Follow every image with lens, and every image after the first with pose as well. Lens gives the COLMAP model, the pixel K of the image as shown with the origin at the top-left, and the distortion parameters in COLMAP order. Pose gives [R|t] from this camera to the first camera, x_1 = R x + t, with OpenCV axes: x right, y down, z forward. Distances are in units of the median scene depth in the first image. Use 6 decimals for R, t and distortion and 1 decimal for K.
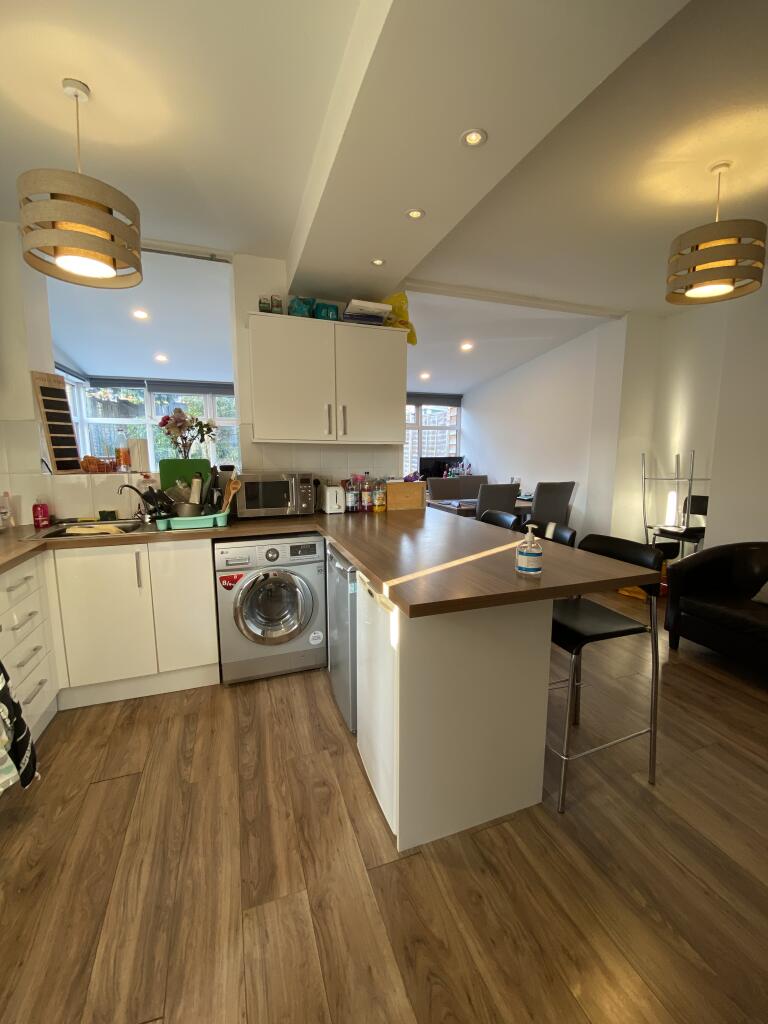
lens RADIAL K [[418.4, 0, 384.6], [0, 418.4, 511.5], [0, 0, 1]] dist [0.003209, -0.000204]
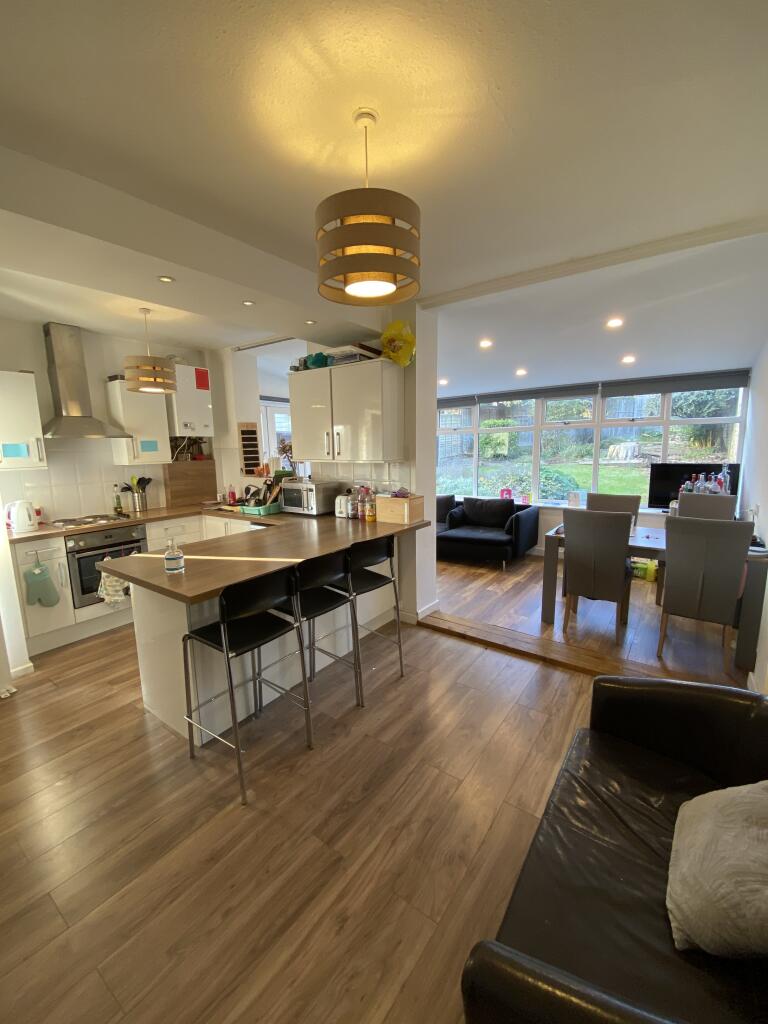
lens RADIAL K [[418.4, 0, 384.7], [0, 418.4, 511.1], [0, 0, 1]] dist [0.003209, -0.000204]
pose [[0.557341, 0.119014, -0.821710, 0.966494], [-0.098425, 0.992165, 0.076944, -0.121696], [0.824429, 0.037992, 0.564688, 0.400463]]
